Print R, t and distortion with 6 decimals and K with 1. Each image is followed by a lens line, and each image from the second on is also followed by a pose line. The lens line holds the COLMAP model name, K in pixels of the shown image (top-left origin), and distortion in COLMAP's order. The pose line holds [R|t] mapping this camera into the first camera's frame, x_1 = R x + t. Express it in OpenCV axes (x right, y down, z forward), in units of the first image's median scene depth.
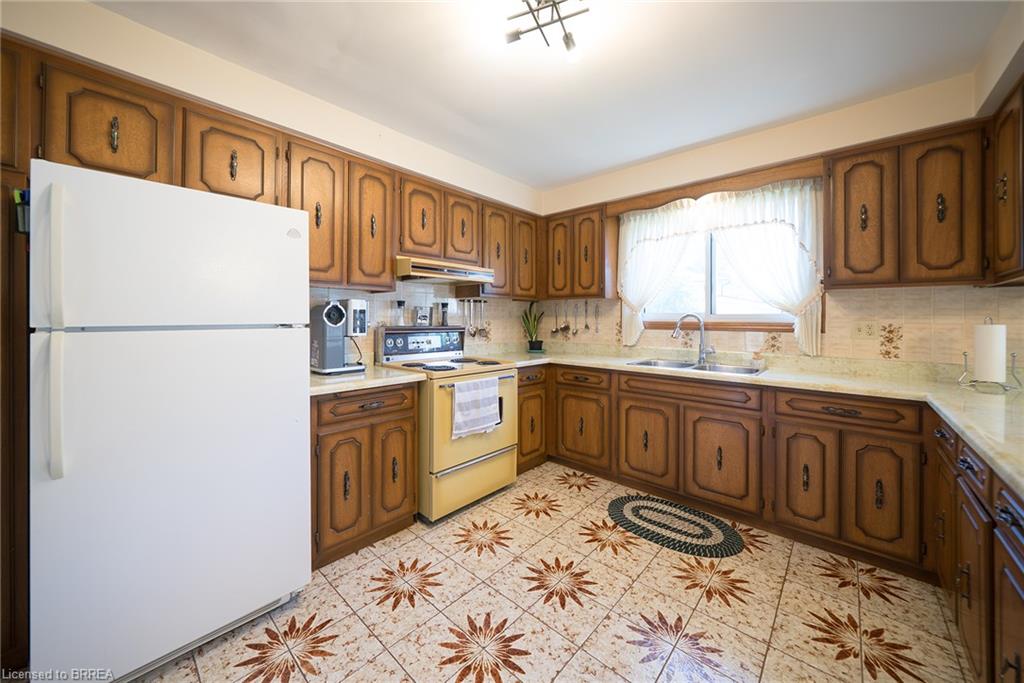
lens RADIAL K [[365.8, 0, 511.8], [0, 365.8, 317.2], [0, 0, 1]] dist [-0.000301, 0.000005]
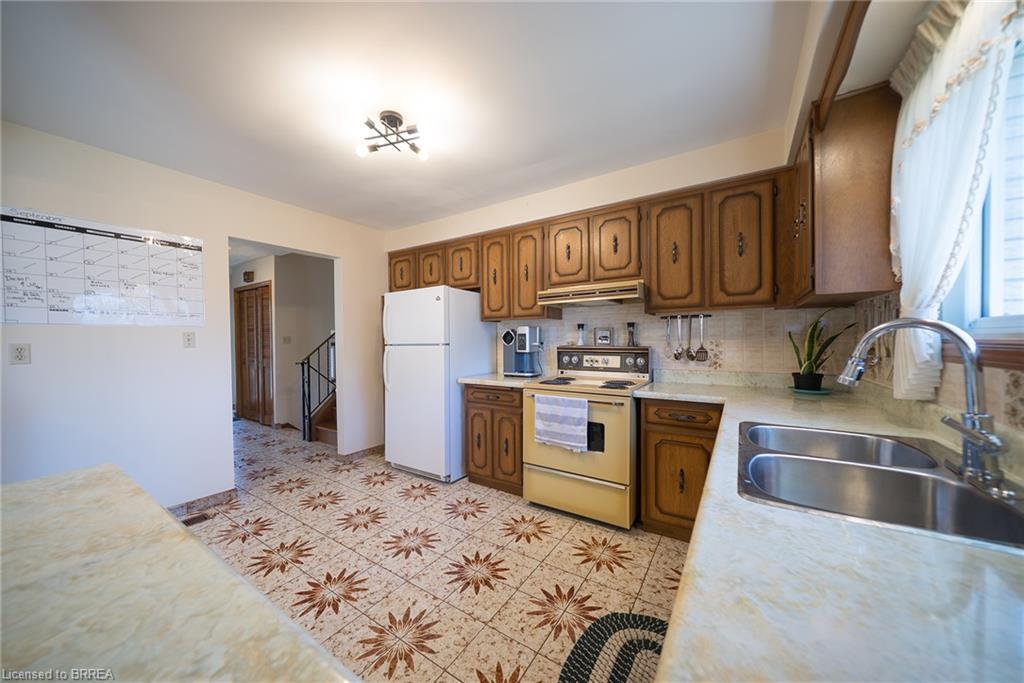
lens RADIAL K [[363.5, 0, 507.0], [0, 363.5, 344.9], [0, 0, 1]] dist [-0.001387, -0.000086]
pose [[0.151147, 0.006505, -0.988490, 1.059178], [0.014321, 0.999859, 0.008770, 0.010612], [0.988408, -0.015482, 0.151032, 0.790097]]
